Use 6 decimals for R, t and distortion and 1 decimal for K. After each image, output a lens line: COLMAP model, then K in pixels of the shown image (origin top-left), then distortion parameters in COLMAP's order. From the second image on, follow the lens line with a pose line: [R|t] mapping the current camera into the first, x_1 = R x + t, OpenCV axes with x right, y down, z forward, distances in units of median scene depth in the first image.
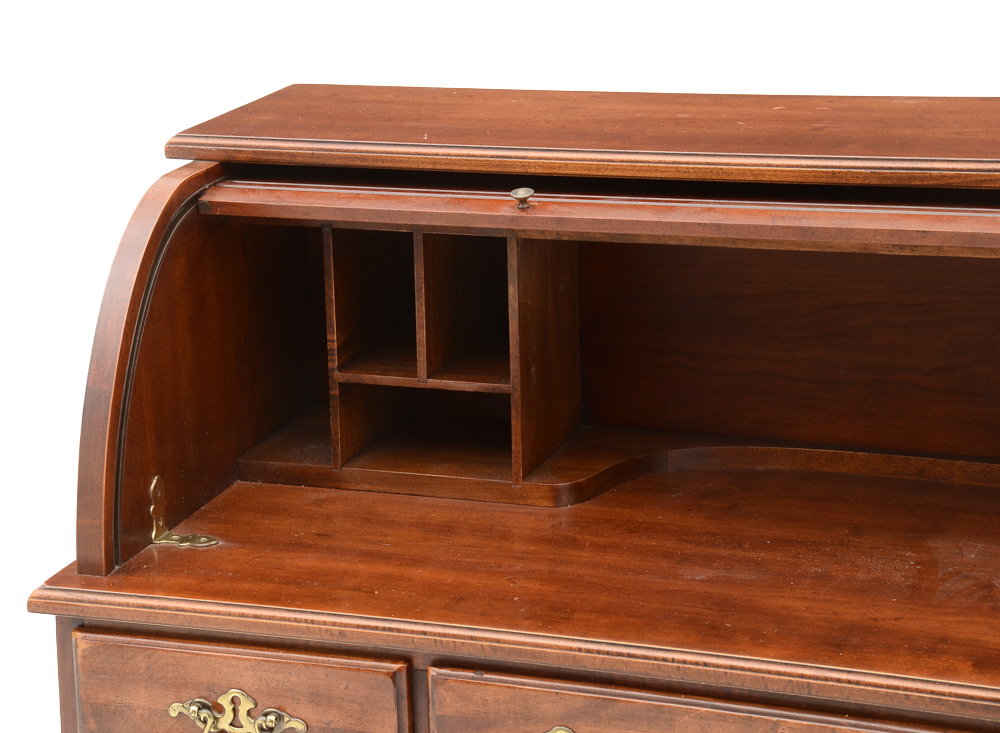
lens RADIAL K [[2573.4, 0, 431.9], [0, 2573.4, 385.3], [0, 0, 1]] dist [0.496096, 0.345101]
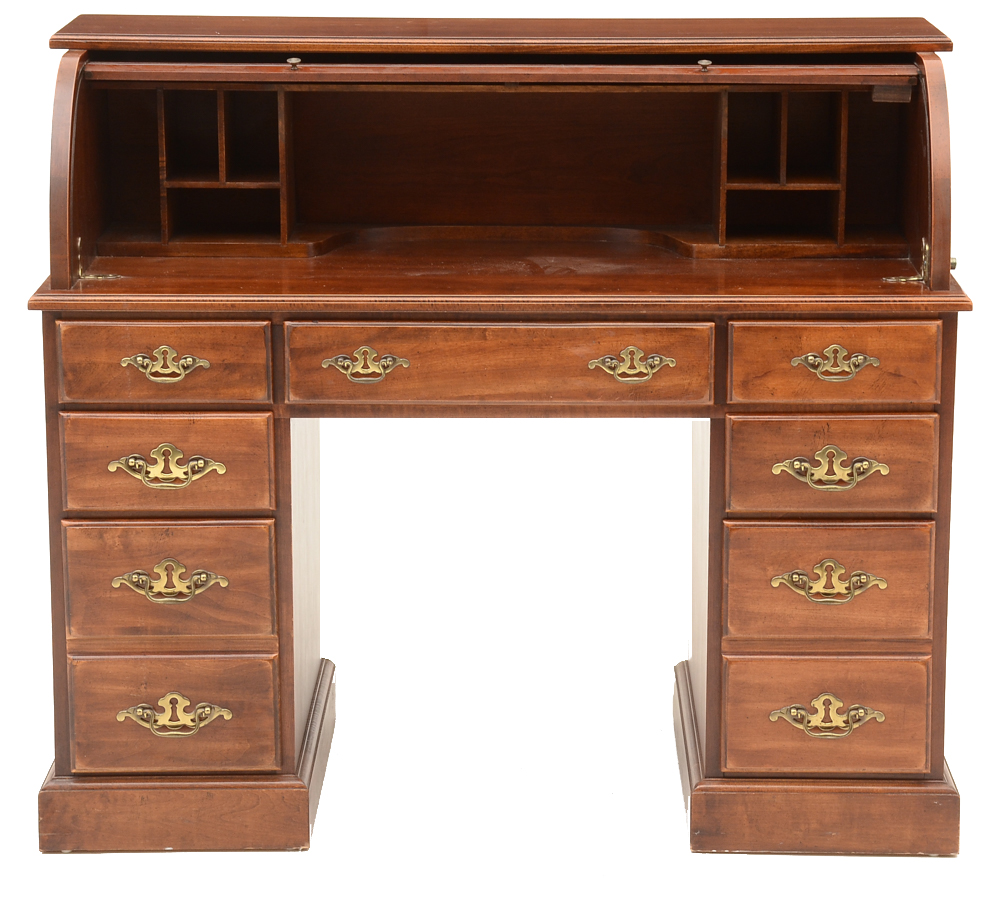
lens RADIAL K [[3001.4, 0, 500.0], [0, 3001.4, 449.0], [0, 0, 1]] dist [0.443411, 0.356320]
pose [[0.938934, -0.048296, 0.340690, -0.536607], [0.063927, 0.997348, -0.034798, 0.262056], [-0.338106, 0.054453, 0.939531, -0.917882]]
